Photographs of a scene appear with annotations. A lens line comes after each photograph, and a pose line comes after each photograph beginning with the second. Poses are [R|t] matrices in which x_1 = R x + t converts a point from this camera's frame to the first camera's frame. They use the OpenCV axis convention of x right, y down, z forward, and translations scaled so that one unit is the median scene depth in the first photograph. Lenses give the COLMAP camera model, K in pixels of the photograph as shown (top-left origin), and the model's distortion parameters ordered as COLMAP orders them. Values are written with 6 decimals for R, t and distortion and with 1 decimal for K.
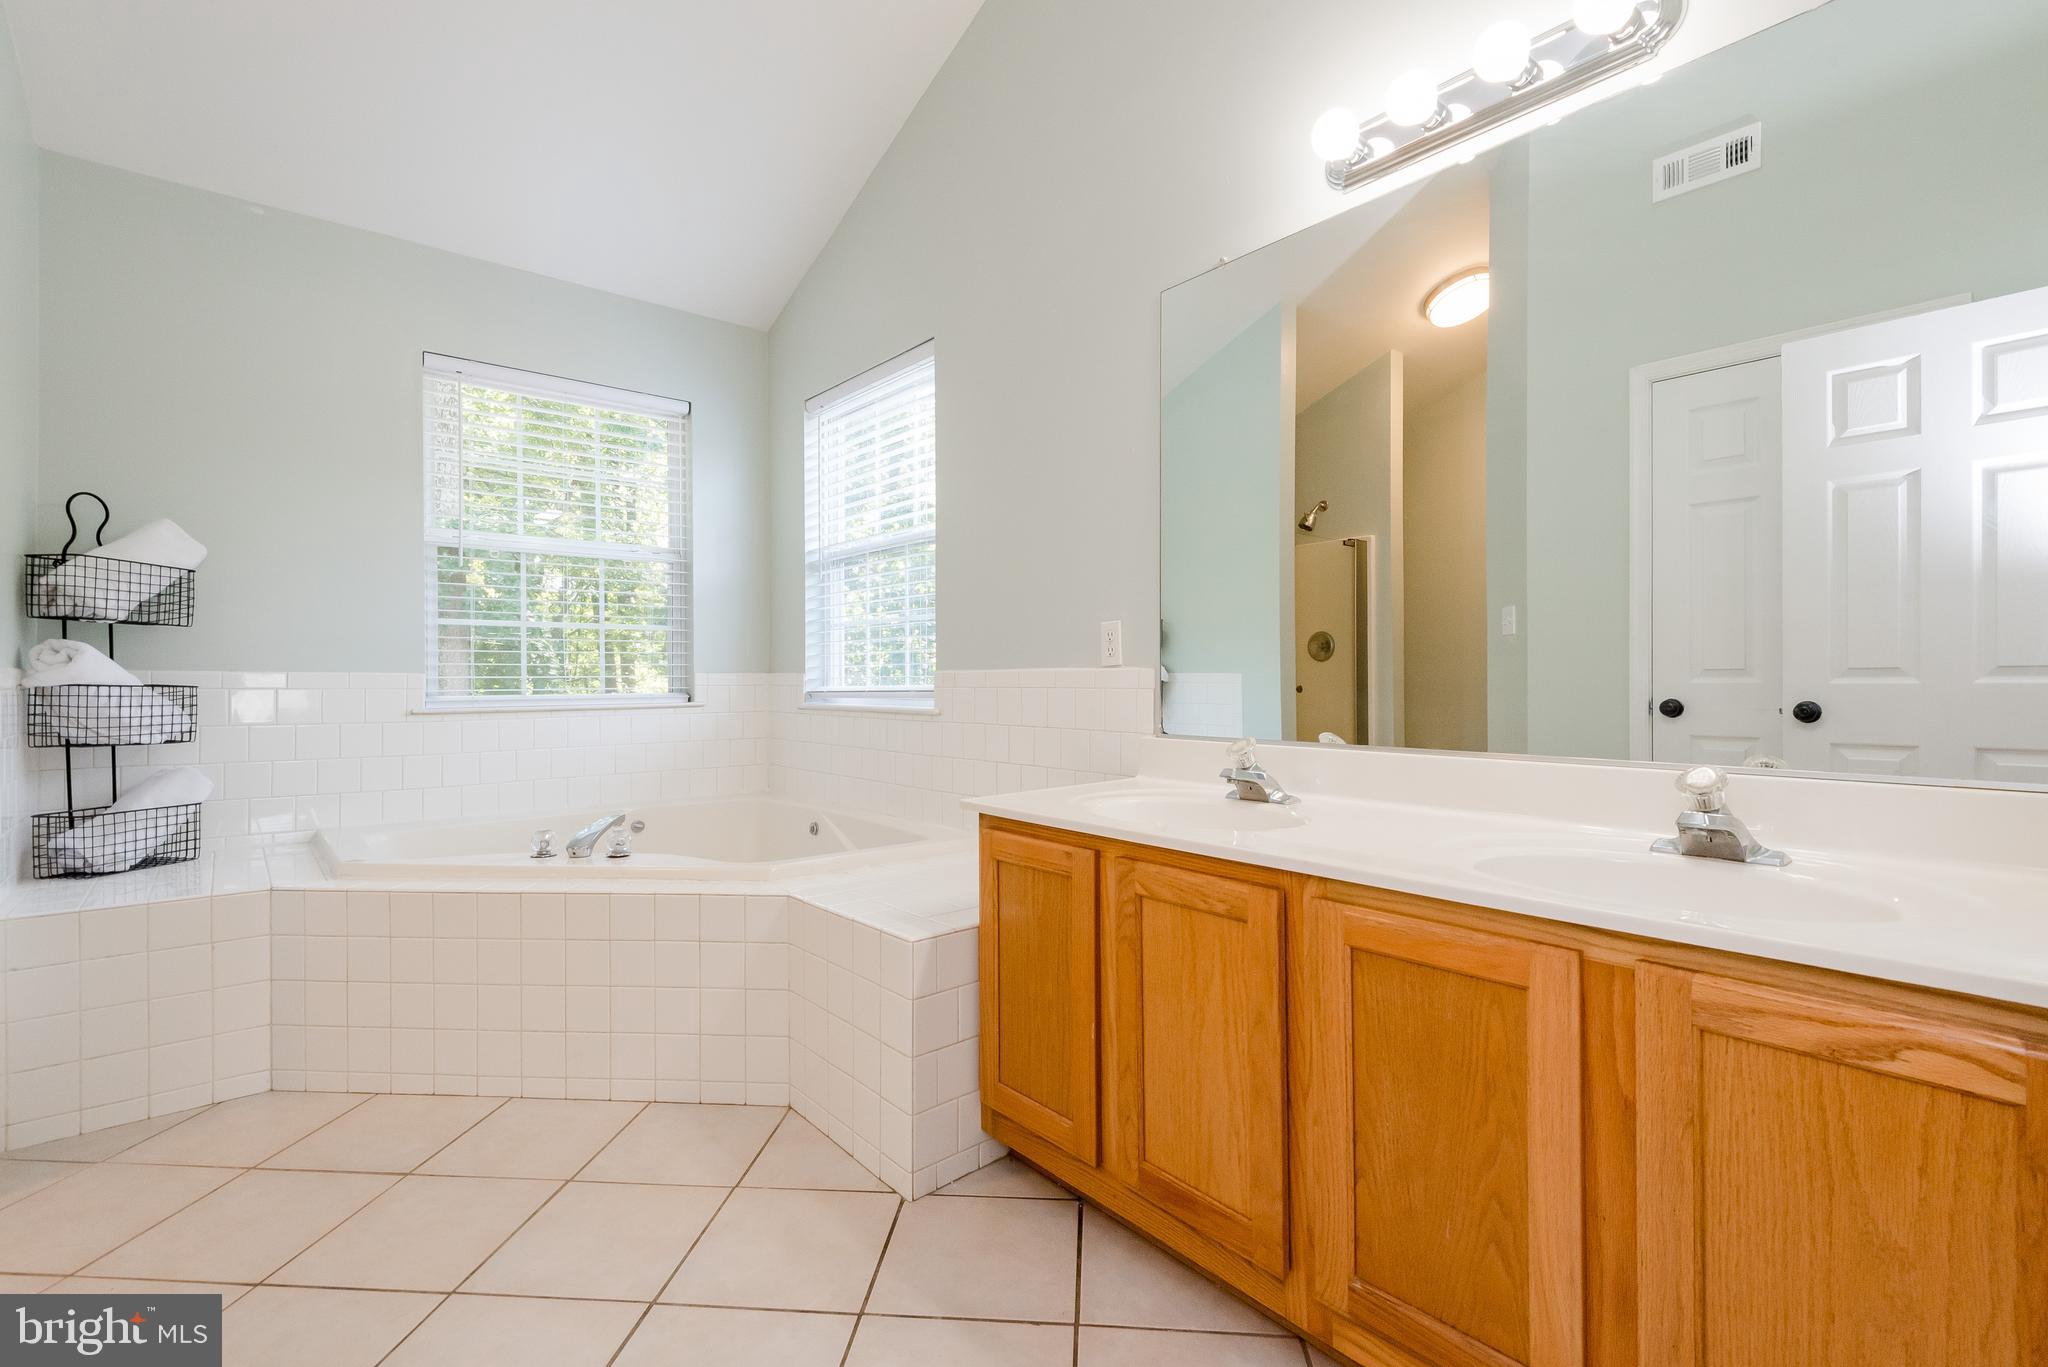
lens RADIAL K [[931.4, 0, 1025.9], [0, 931.4, 684.7], [0, 0, 1]] dist [0.003732, 0.000446]
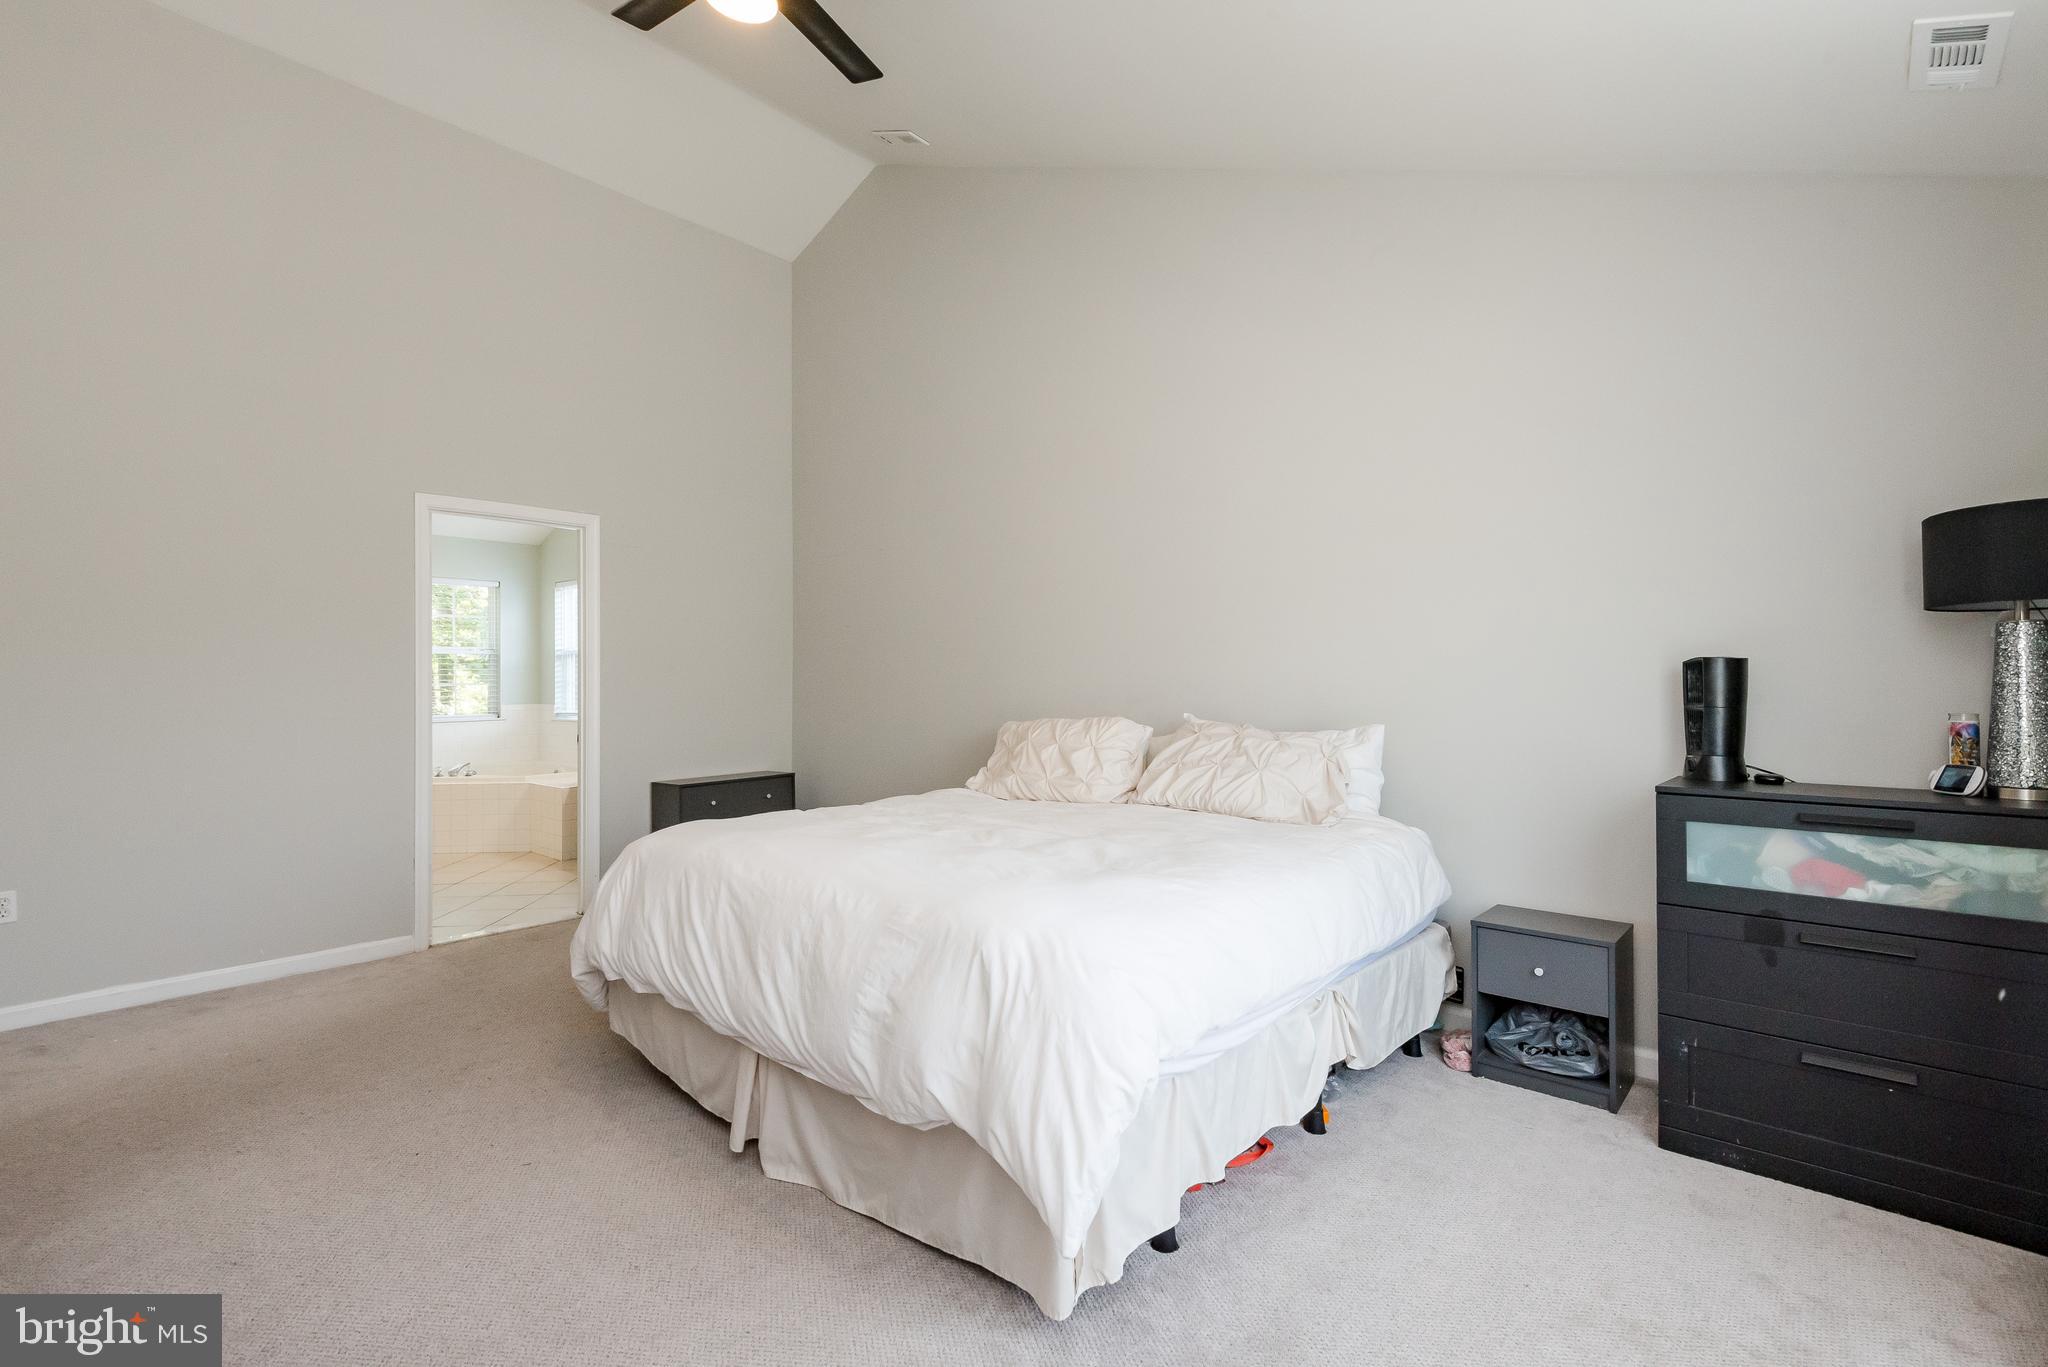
lens RADIAL K [[931.4, 0, 1022.3], [0, 931.4, 680.7], [0, 0, 1]] dist [0.003732, 0.000446]
pose [[0.988041, 0.003155, 0.154162, 0.523815], [-0.002384, 0.999984, -0.005184, -0.060398], [-0.154176, 0.004755, 0.988032, -1.371814]]
